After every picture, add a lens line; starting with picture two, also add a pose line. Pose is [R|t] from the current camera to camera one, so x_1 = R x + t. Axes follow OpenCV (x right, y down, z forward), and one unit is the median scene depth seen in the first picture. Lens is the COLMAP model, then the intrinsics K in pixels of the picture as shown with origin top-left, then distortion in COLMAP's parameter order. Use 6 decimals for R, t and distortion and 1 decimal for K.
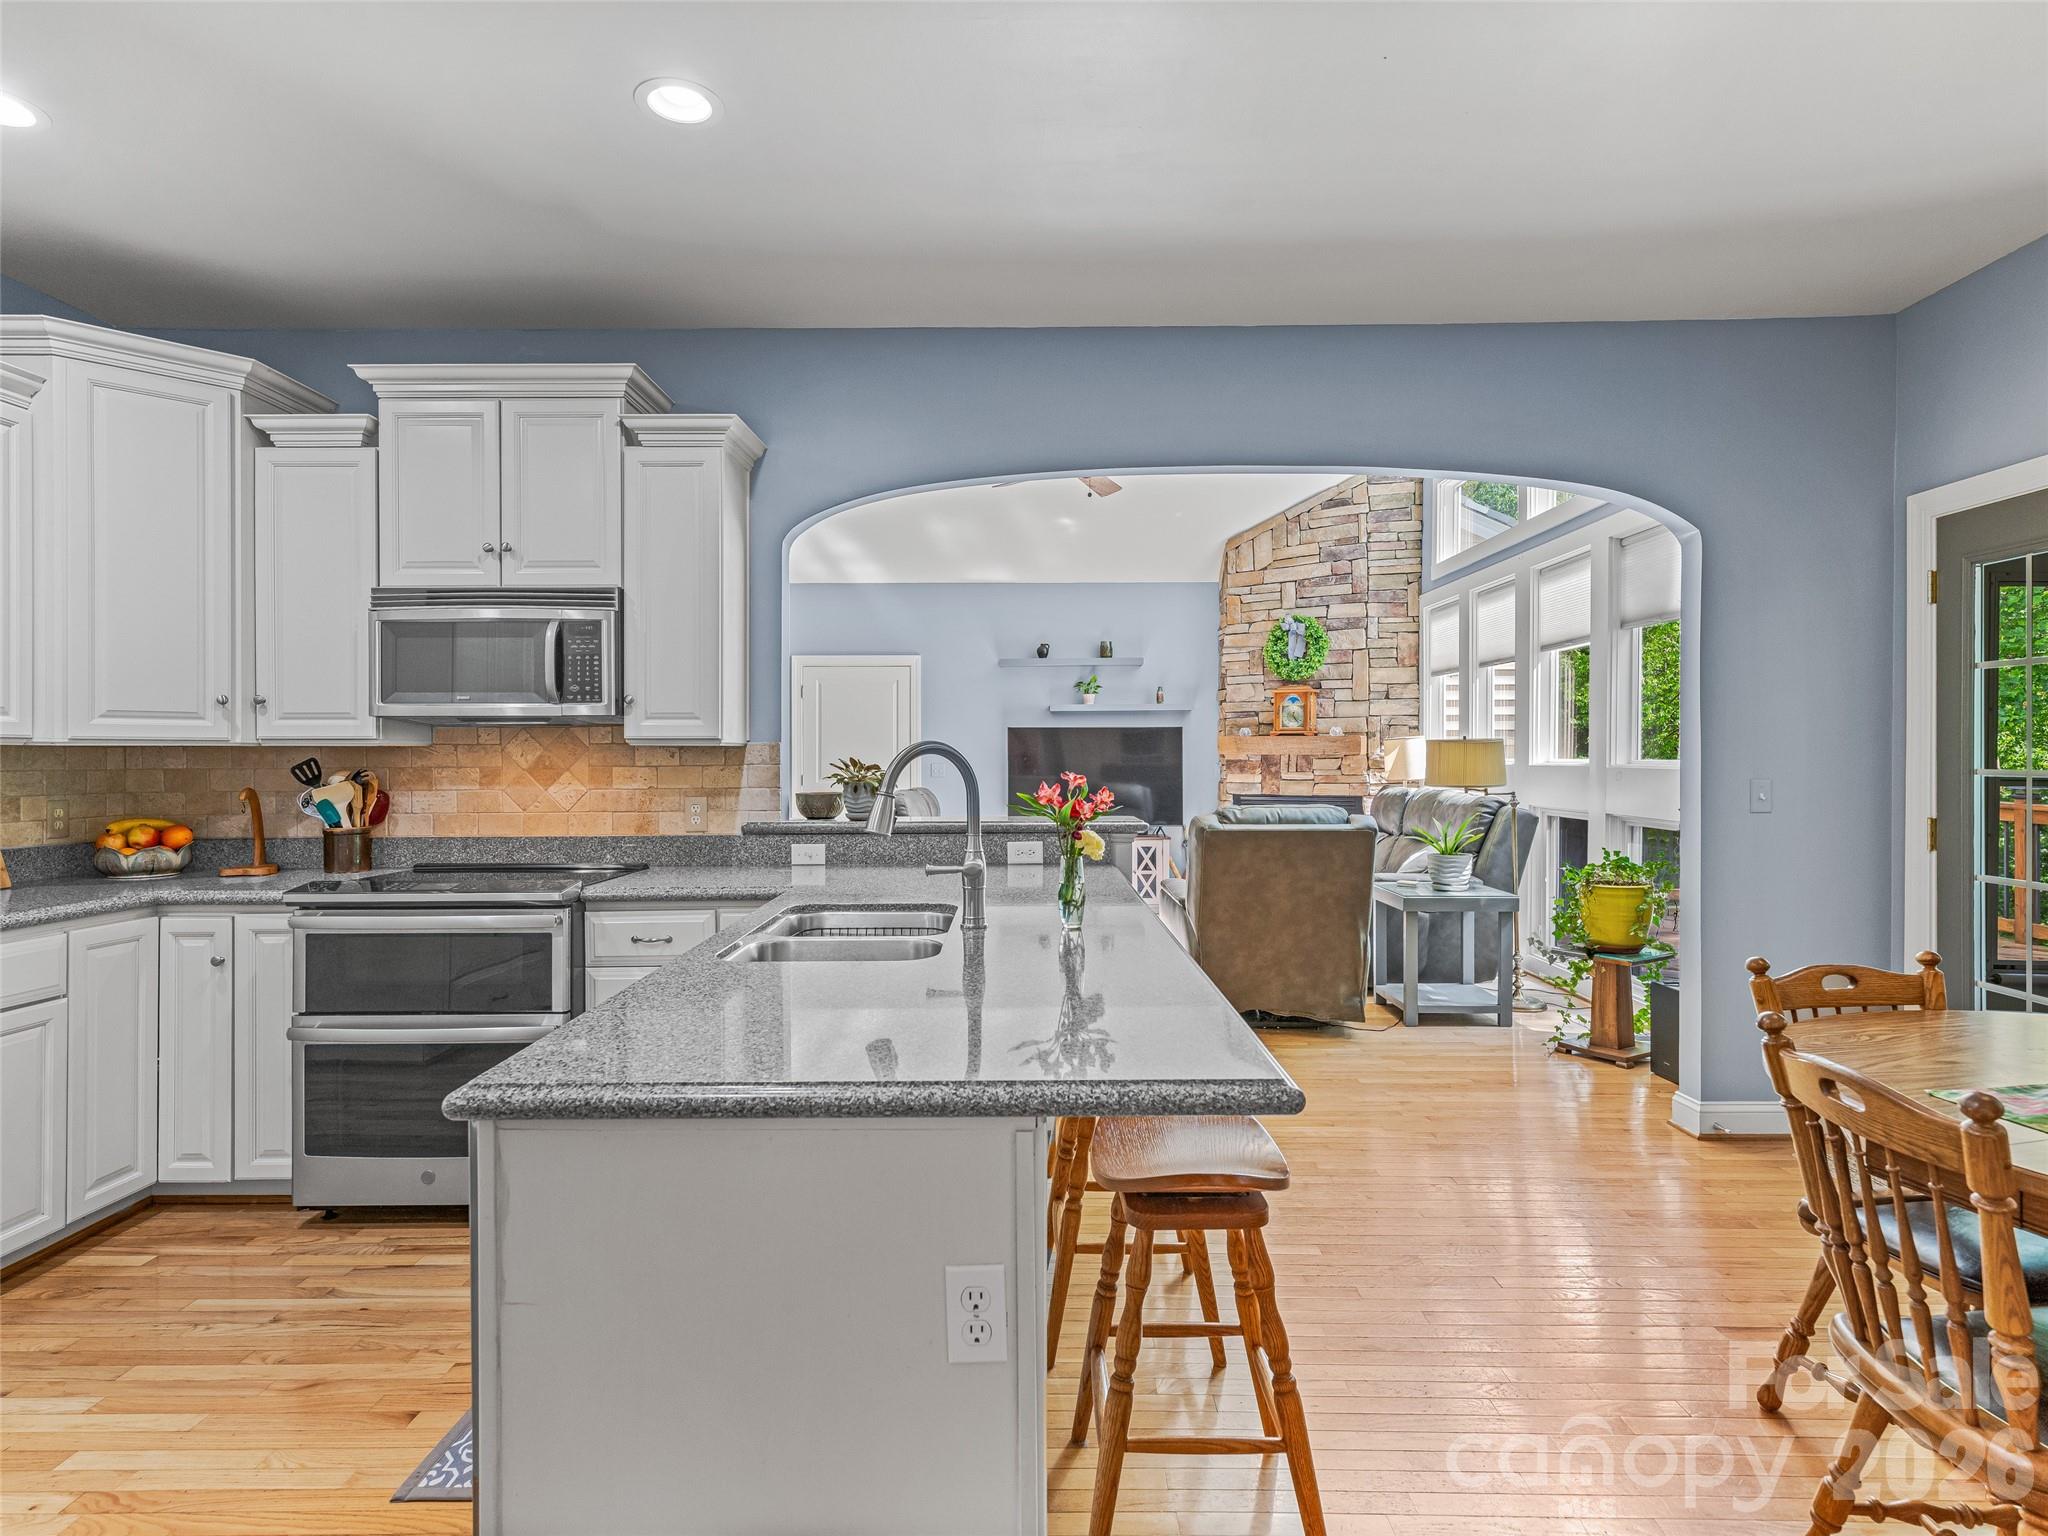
lens RADIAL K [[1108.5, 0, 1024.0], [0, 1108.5, 768.0], [0, 0, 1]] dist [0.003419, -0.001360]
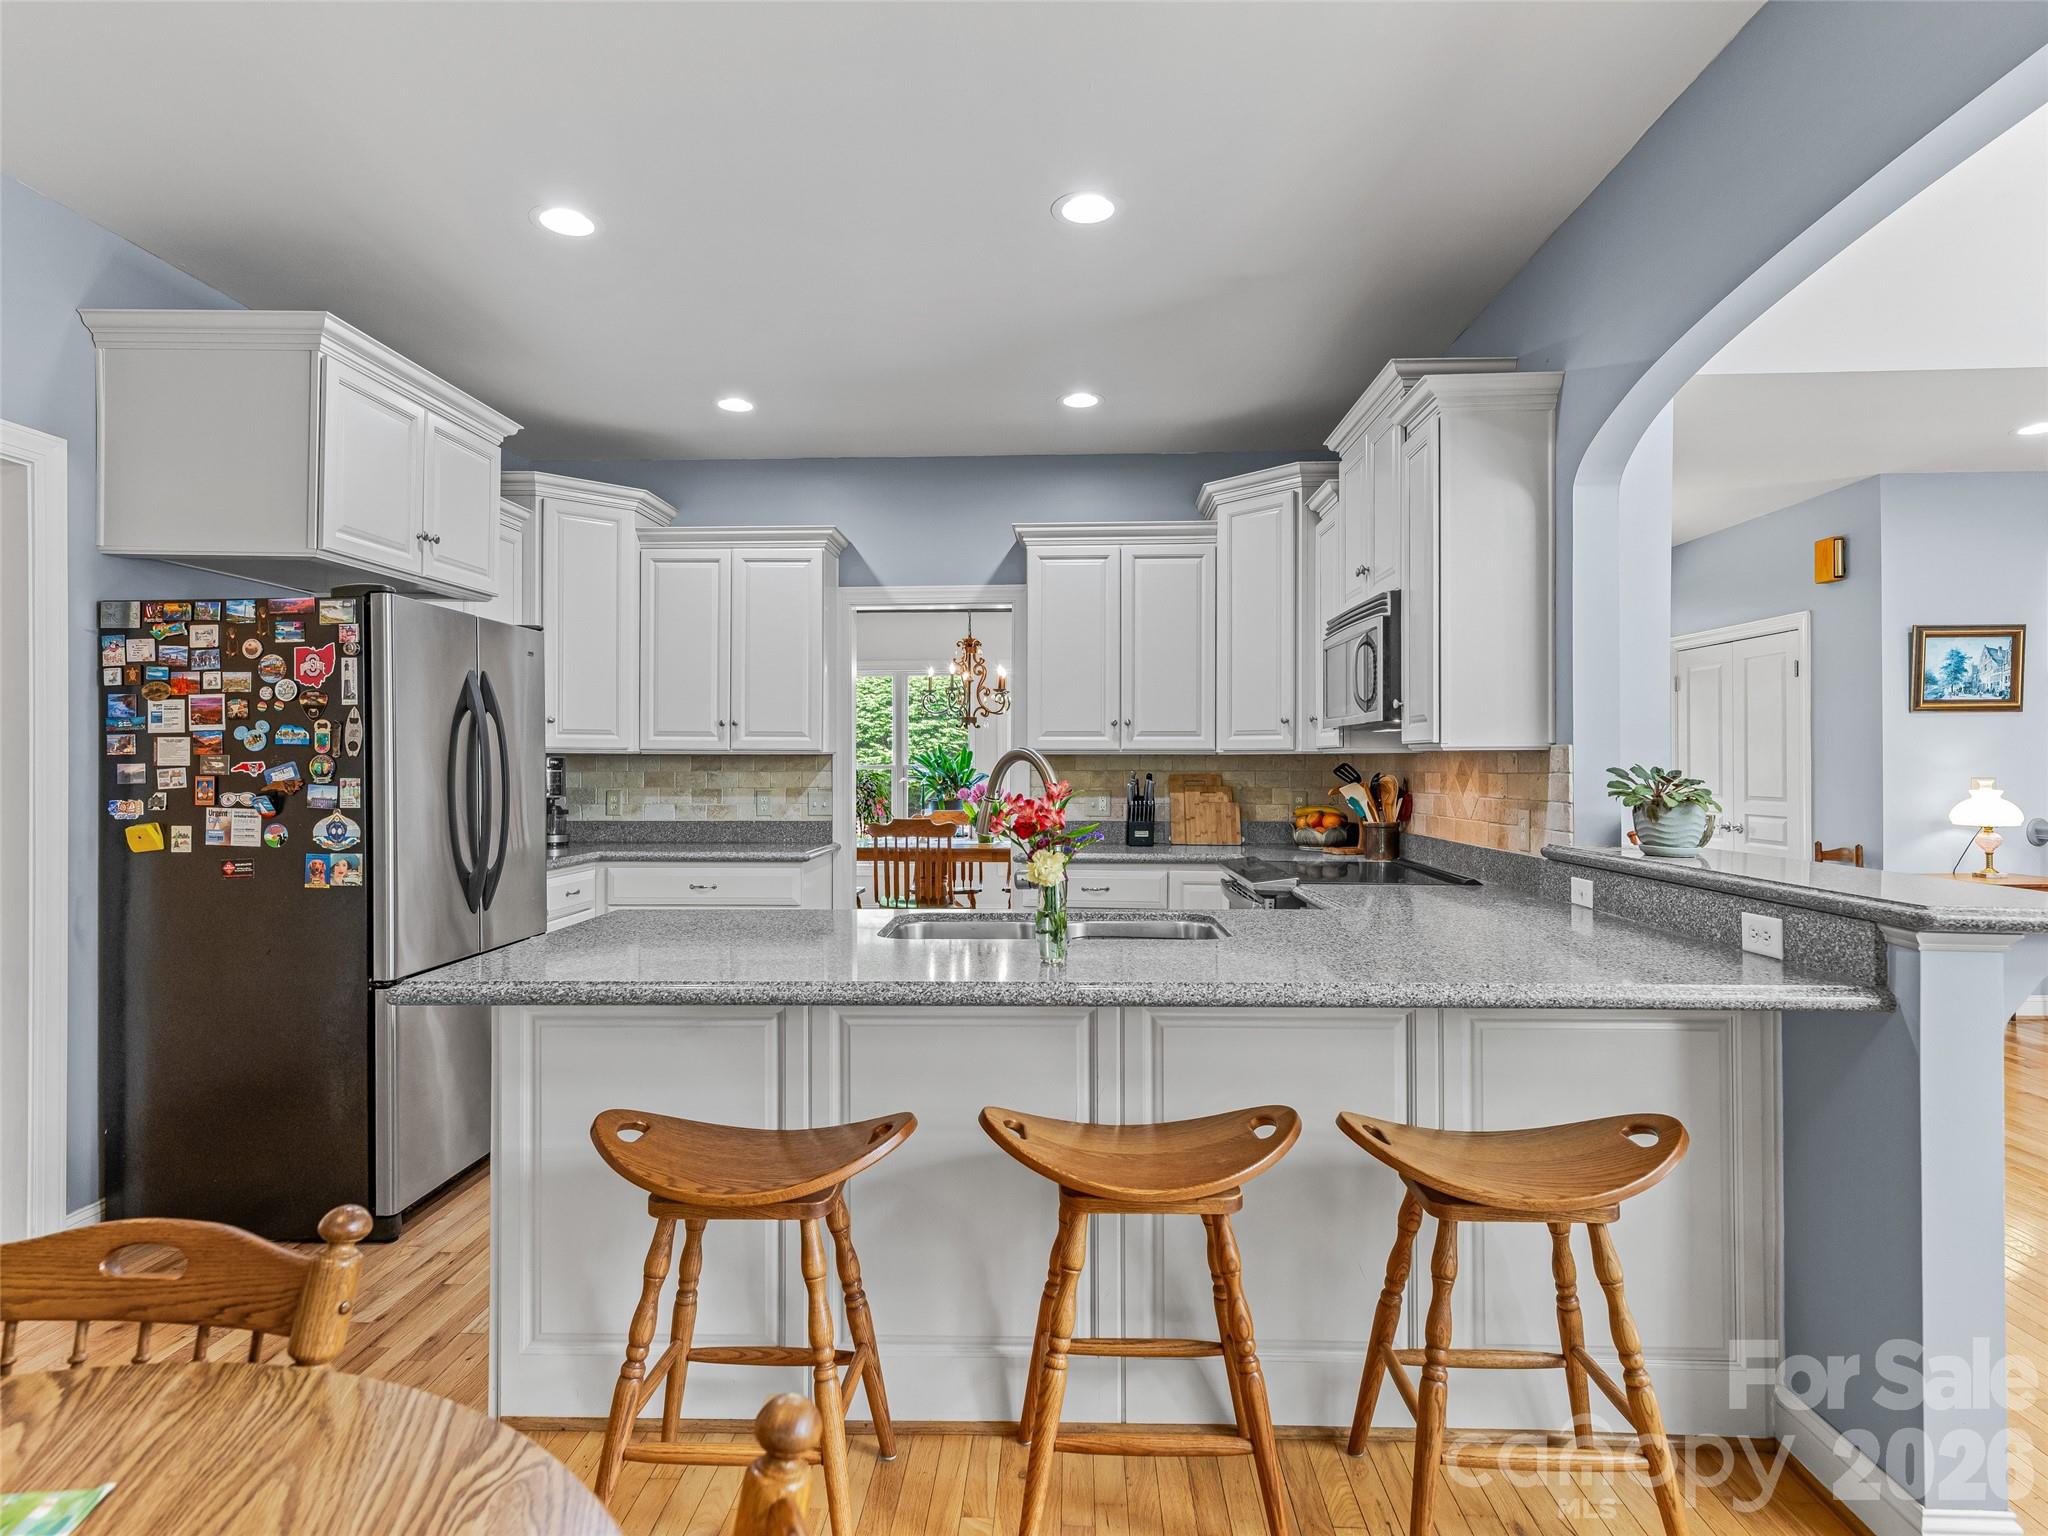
lens RADIAL K [[1108.5, 0, 1024.0], [0, 1108.5, 768.0], [0, 0, 1]] dist [0.003419, -0.001360]
pose [[-0.033817, 0.004561, -0.999418, 0.627656], [-0.013212, 0.999900, 0.005010, -0.004929], [0.999341, 0.013373, -0.033754, 0.712107]]
